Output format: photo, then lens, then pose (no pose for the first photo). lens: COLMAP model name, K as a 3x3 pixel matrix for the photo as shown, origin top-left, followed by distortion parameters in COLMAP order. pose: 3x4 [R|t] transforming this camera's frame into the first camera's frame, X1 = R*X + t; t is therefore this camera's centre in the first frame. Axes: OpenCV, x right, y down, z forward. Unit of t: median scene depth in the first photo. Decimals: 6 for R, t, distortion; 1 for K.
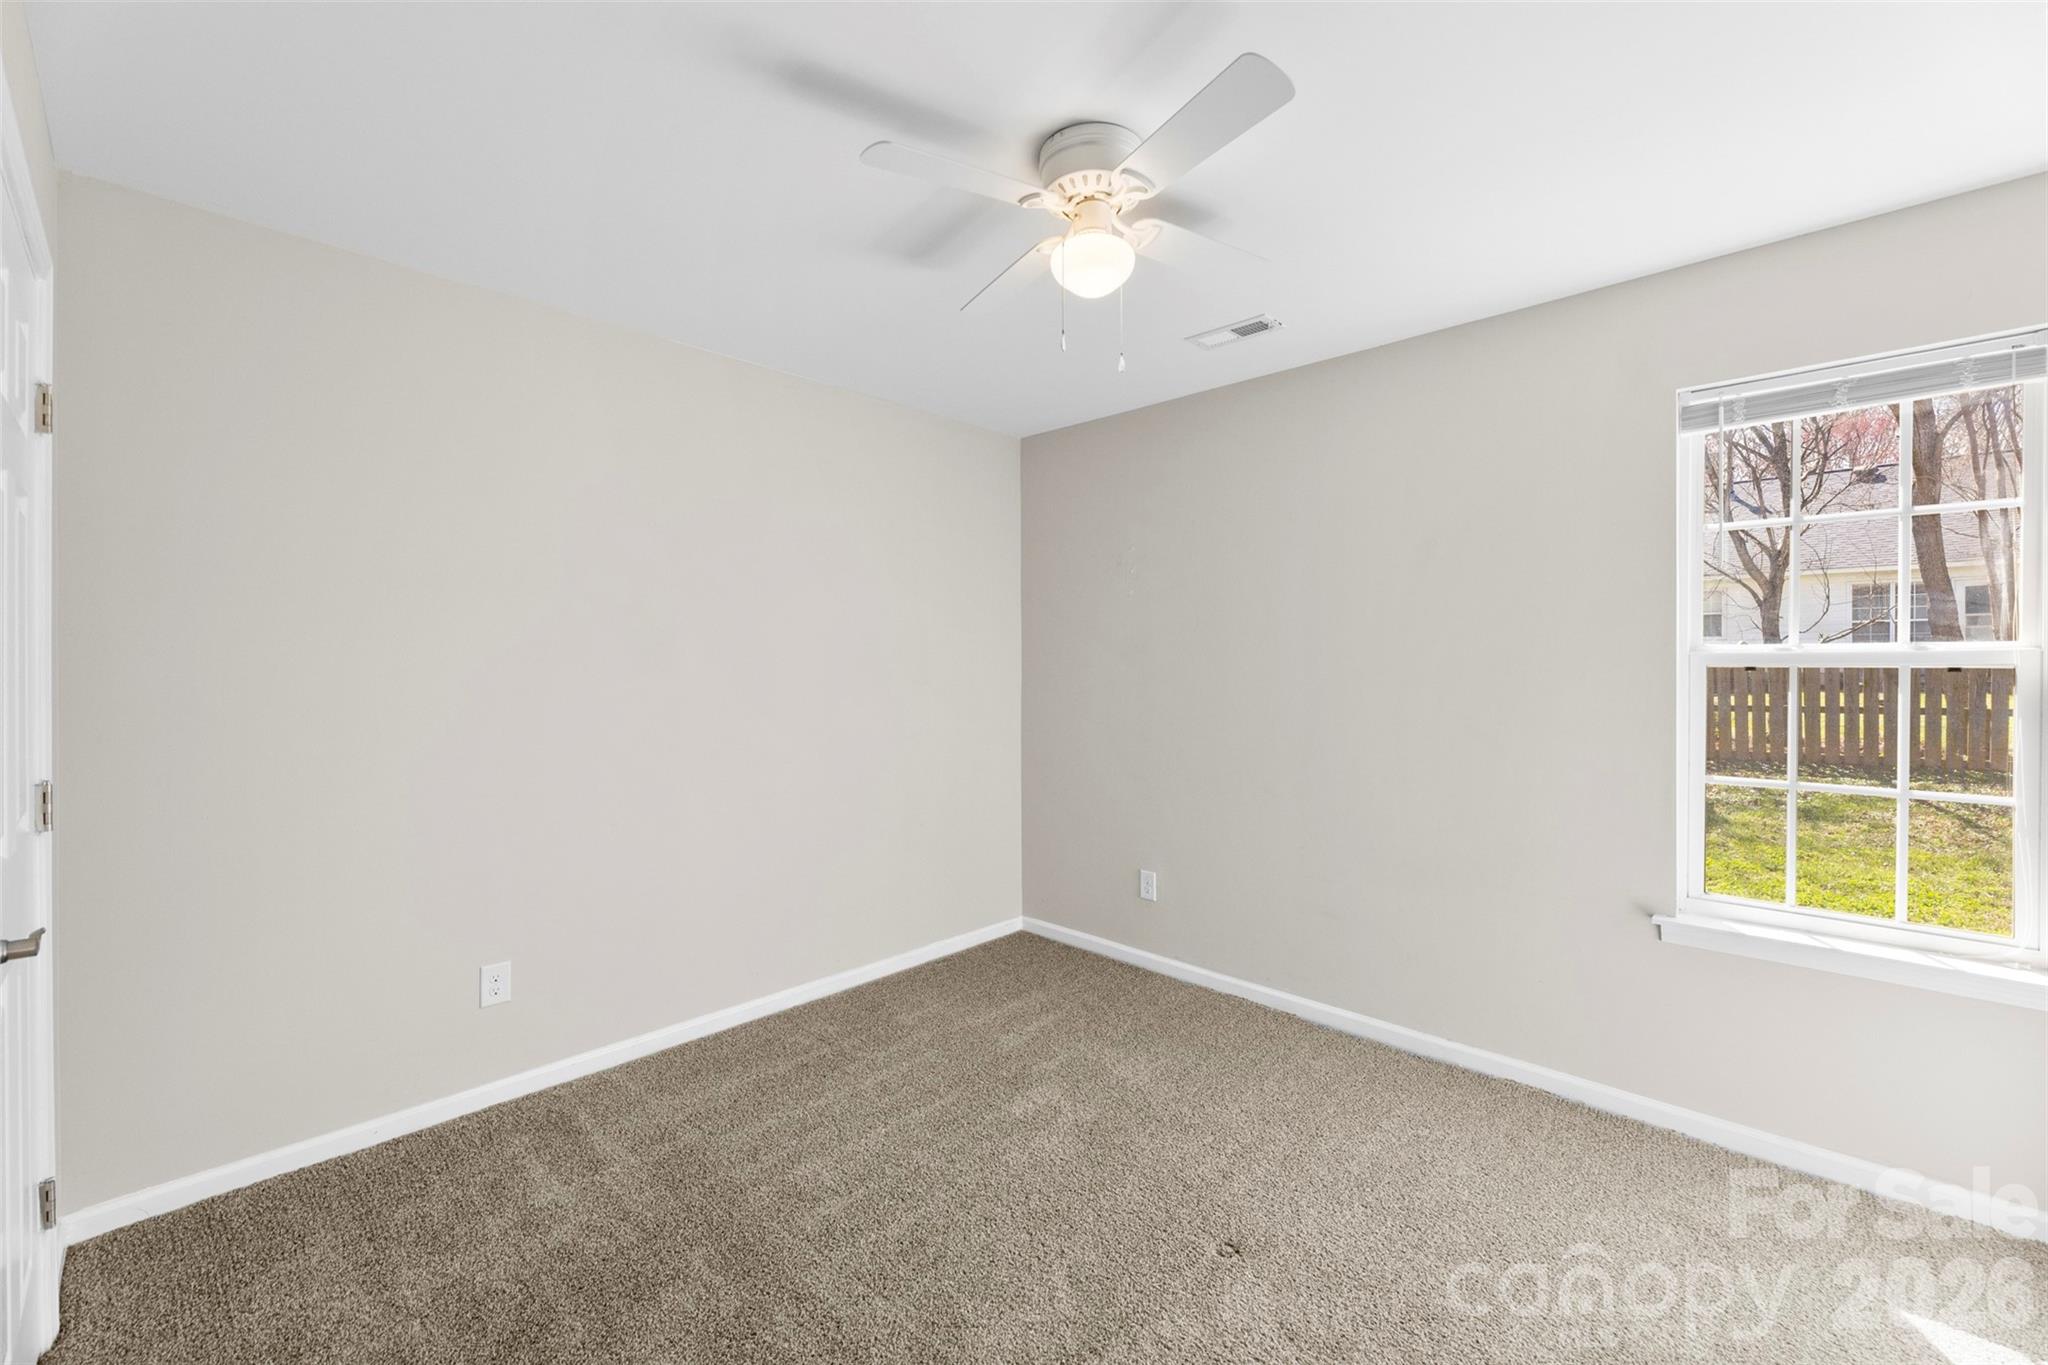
lens RADIAL K [[827.4, 0, 1028.6], [0, 827.4, 683.1], [0, 0, 1]] dist [0.000195, -0.000470]
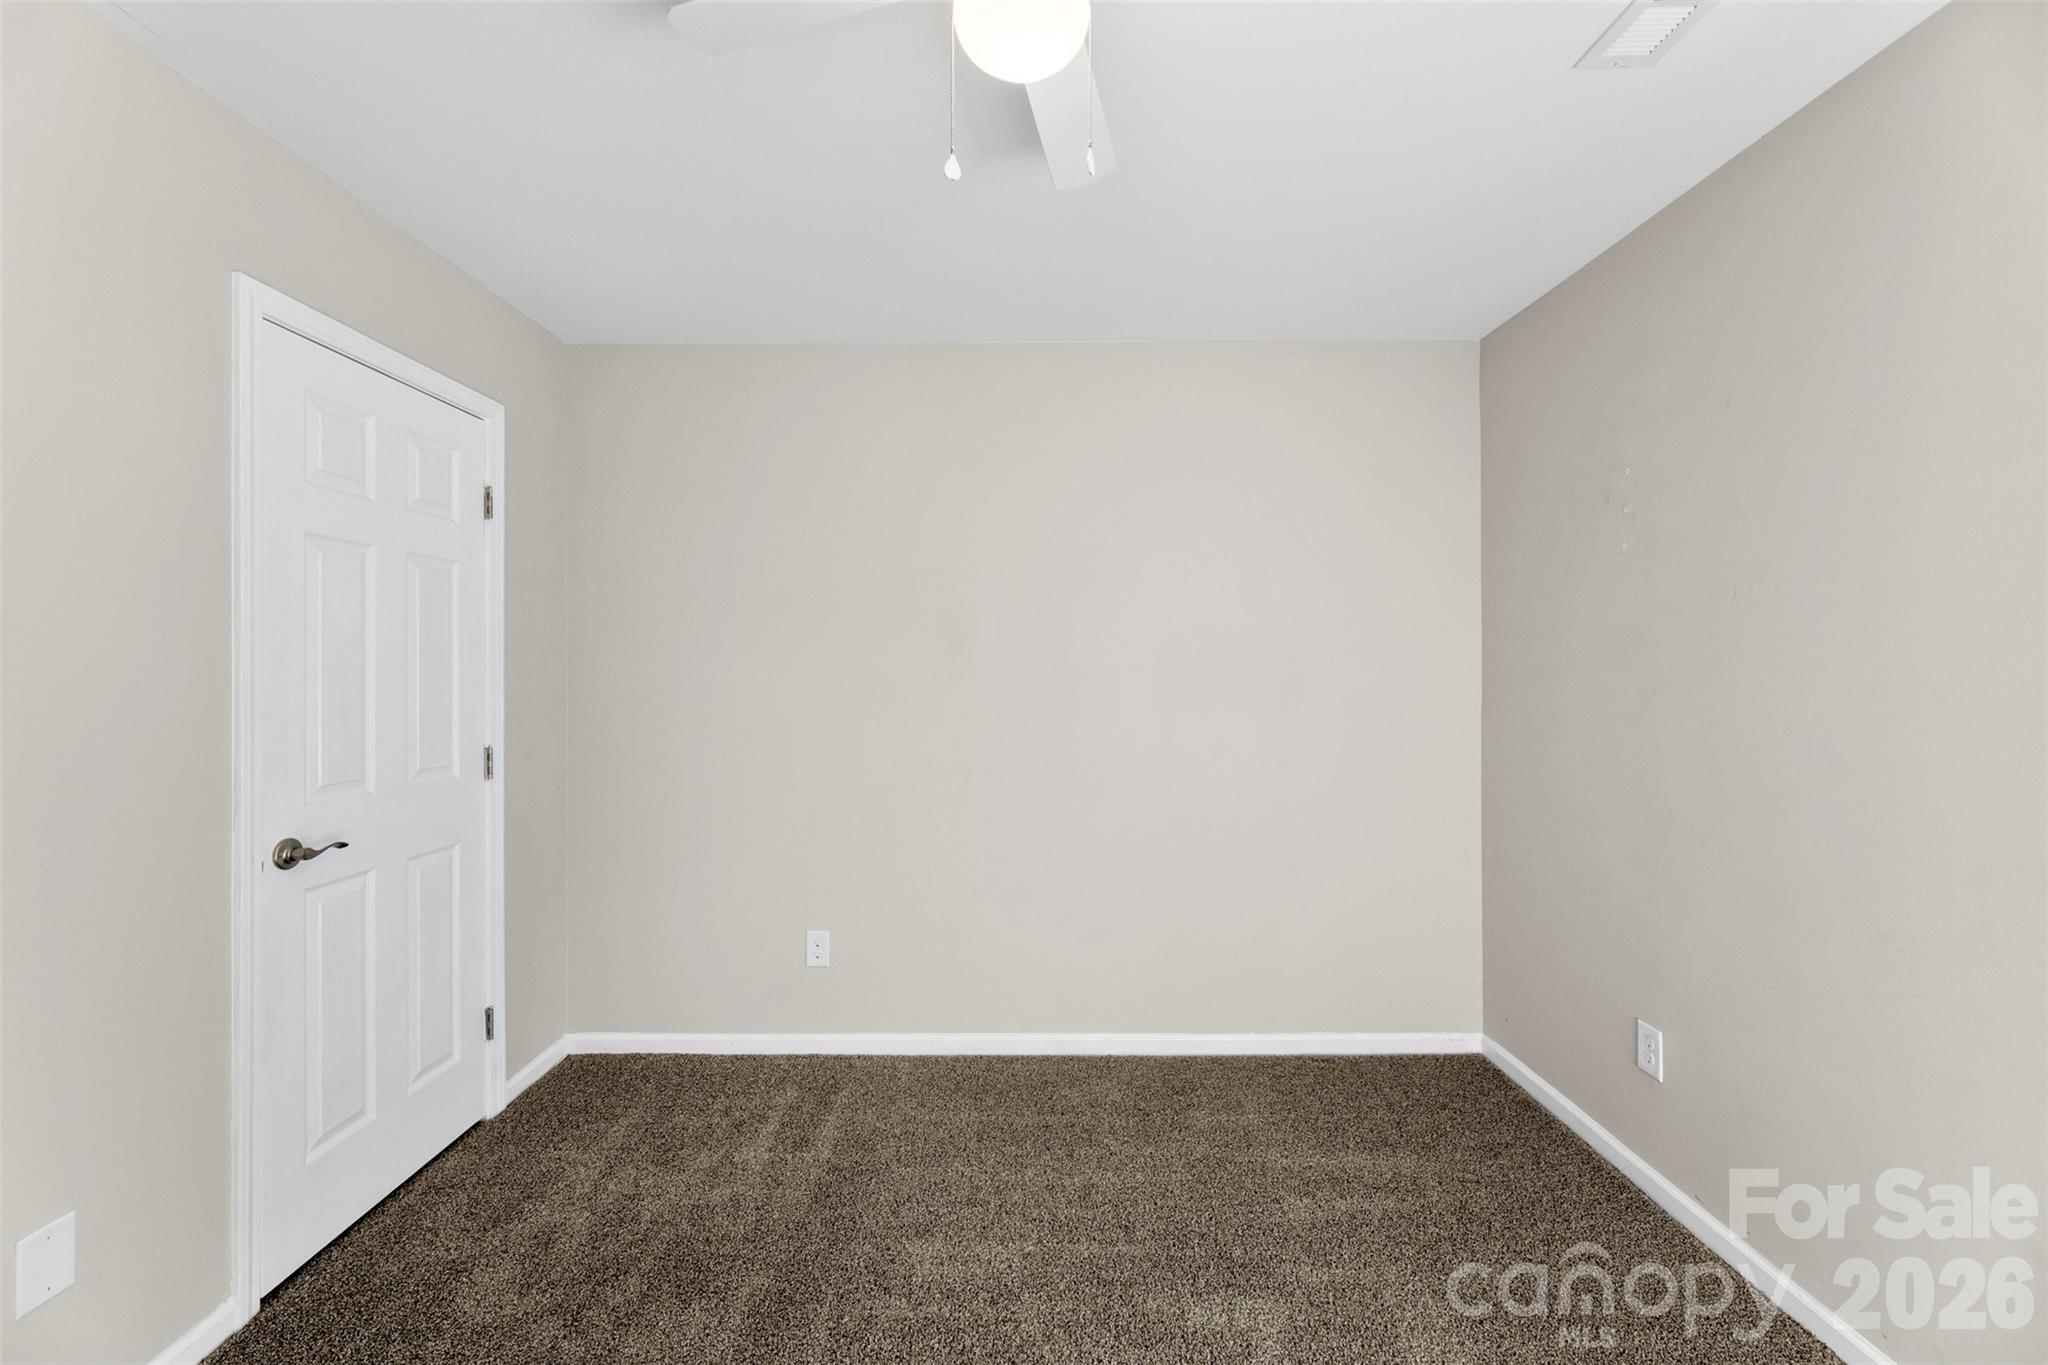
lens RADIAL K [[827.4, 0, 1028.2], [0, 827.4, 680.5], [0, 0, 1]] dist [0.000195, -0.000470]
pose [[0.688109, 0.007256, -0.725571, 0.370123], [-0.013349, 0.999907, -0.002660, -0.008248], [0.725485, 0.011516, 0.688142, 0.403069]]
